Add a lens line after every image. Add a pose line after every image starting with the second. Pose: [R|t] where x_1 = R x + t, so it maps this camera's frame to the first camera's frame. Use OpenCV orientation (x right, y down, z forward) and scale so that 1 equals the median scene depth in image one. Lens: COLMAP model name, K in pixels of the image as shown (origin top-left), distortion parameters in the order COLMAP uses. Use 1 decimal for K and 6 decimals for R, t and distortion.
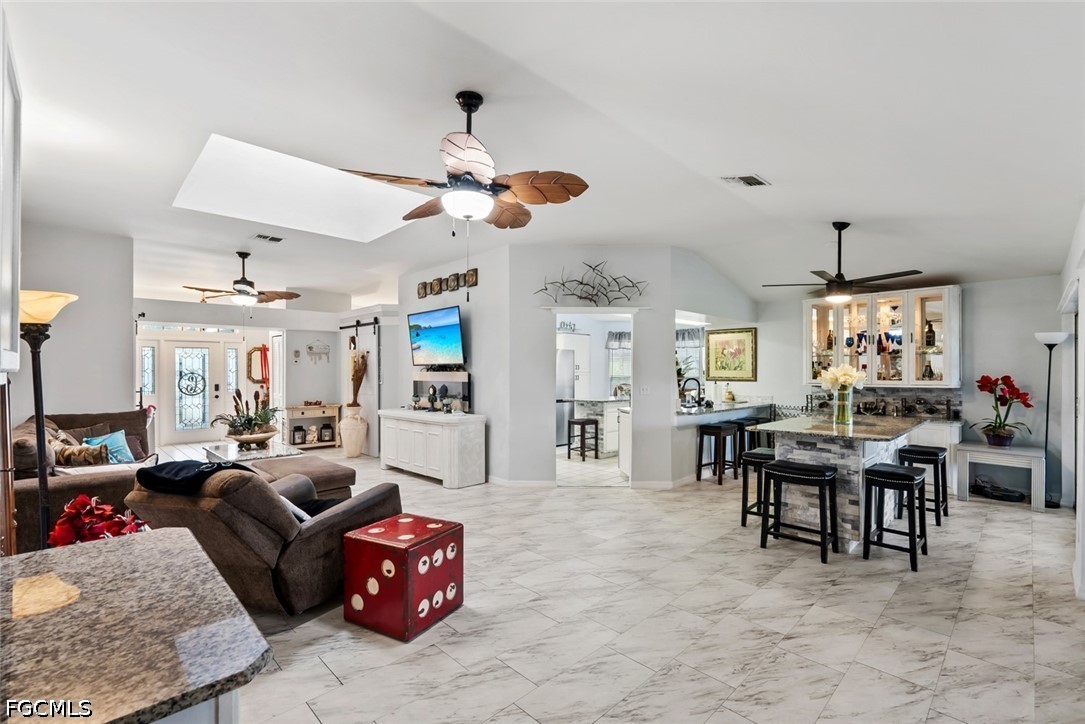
lens RADIAL K [[480.2, 0, 542.7], [0, 480.2, 372.0], [0, 0, 1]] dist [-0.002475, -0.000647]
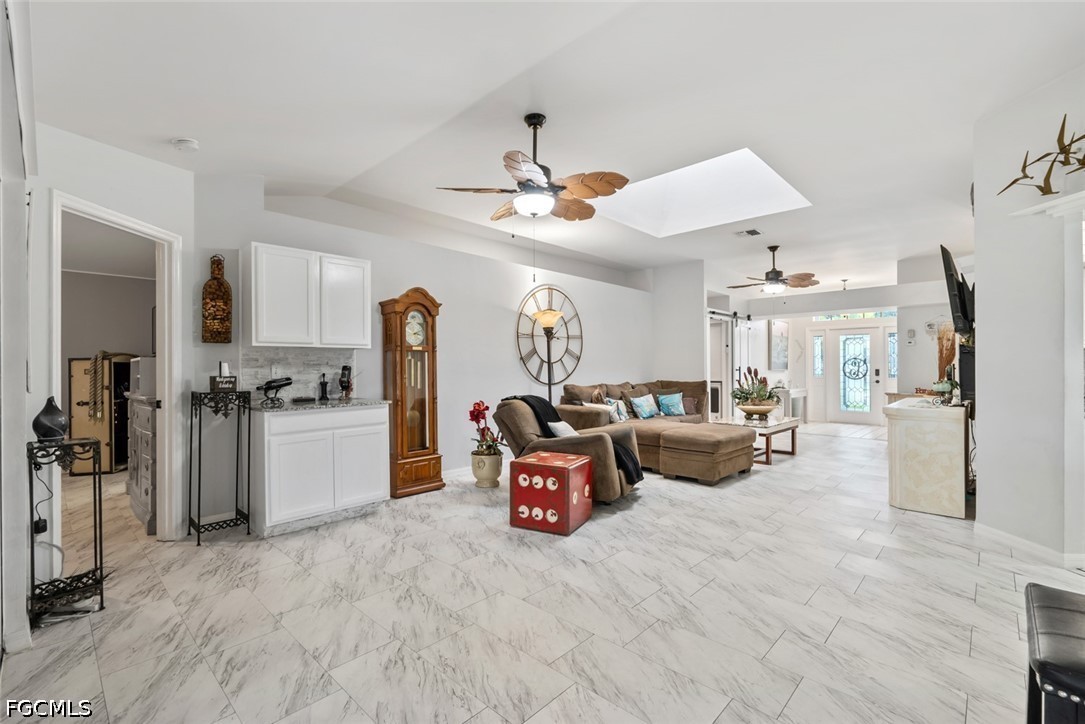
lens RADIAL K [[476.5, 0, 541.5], [0, 476.5, 365.5], [0, 0, 1]] dist [-0.003481, 0.000568]
pose [[0.036156, -0.003515, -0.999340, 0.376224], [0.001075, 0.999993, -0.003478, 0.026410], [0.999346, -0.000949, 0.036160, 0.336889]]
